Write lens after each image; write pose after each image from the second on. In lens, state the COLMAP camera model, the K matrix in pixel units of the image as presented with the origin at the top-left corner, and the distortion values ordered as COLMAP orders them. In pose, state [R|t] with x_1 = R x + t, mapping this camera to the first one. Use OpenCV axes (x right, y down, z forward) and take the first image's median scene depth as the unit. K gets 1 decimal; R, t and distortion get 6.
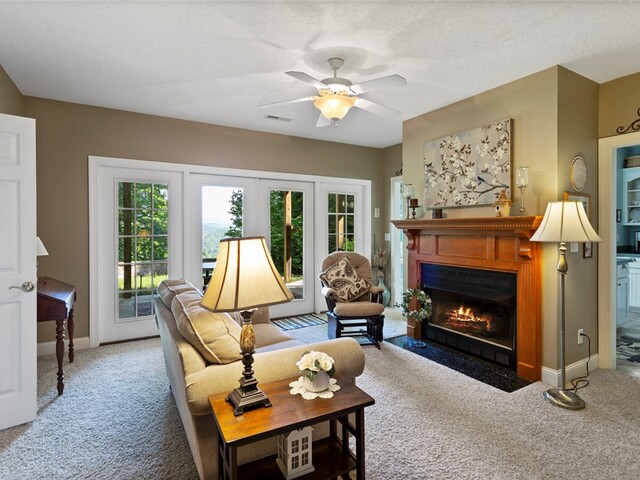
lens RADIAL K [[341.7, 0, 320.3], [0, 341.7, 237.6], [0, 0, 1]] dist [0.001413, 0.001473]
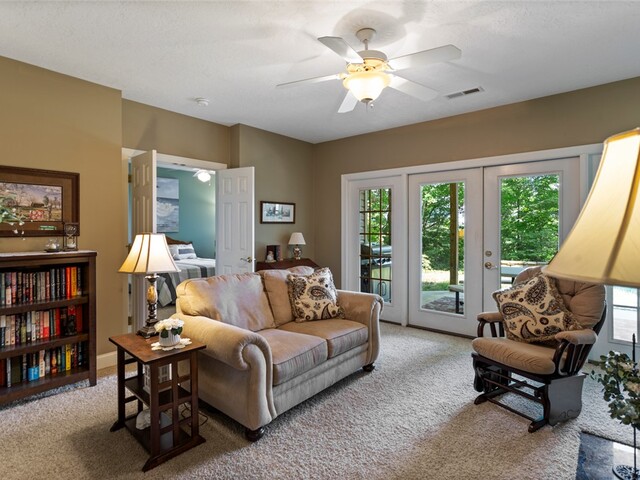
lens RADIAL K [[341.7, 0, 320.3], [0, 341.7, 237.6], [0, 0, 1]] dist [0.001413, 0.001473]
pose [[0.342537, 0.031092, -0.938990, 0.584109], [-0.027849, 0.999349, 0.022932, -0.013649], [0.939092, 0.018295, 0.343180, 0.435716]]
